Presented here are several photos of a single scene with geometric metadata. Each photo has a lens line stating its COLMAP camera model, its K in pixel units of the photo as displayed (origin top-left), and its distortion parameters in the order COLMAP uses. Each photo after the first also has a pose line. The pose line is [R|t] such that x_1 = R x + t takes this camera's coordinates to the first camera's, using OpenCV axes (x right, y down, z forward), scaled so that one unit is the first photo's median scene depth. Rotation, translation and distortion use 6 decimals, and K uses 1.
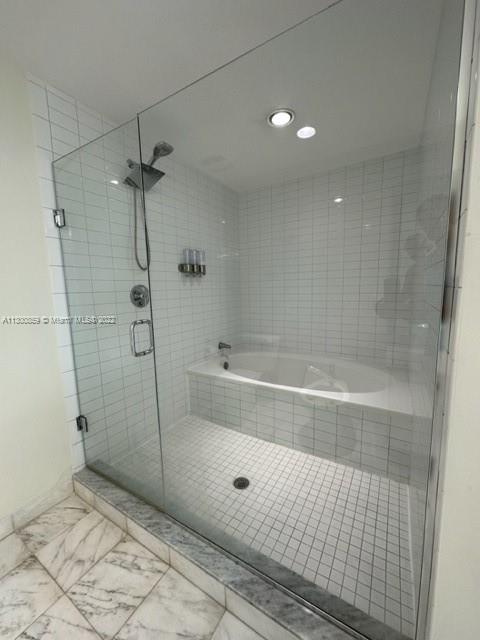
lens RADIAL K [[258.4, 0, 240.4], [0, 258.4, 317.0], [0, 0, 1]] dist [-0.000797, 0.000015]
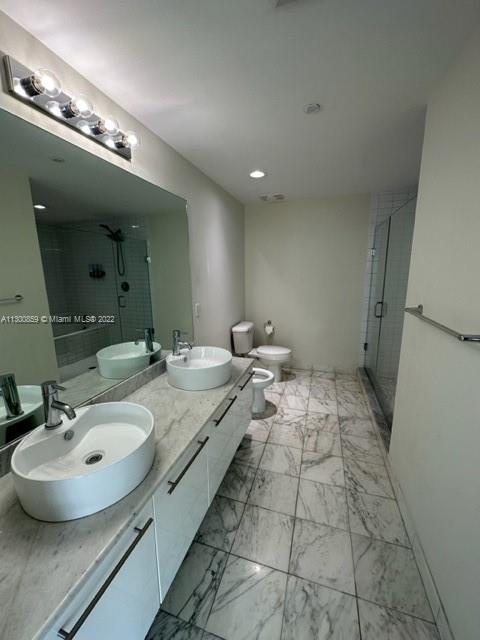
lens RADIAL K [[258.4, 0, 240.7], [0, 258.4, 320.3], [0, 0, 1]] dist [-0.000797, 0.000015]
pose [[0.231346, 0.202626, -0.951537, 1.372045], [-0.130060, 0.975732, 0.176157, -0.063912], [0.964139, 0.083004, 0.252085, -0.687037]]
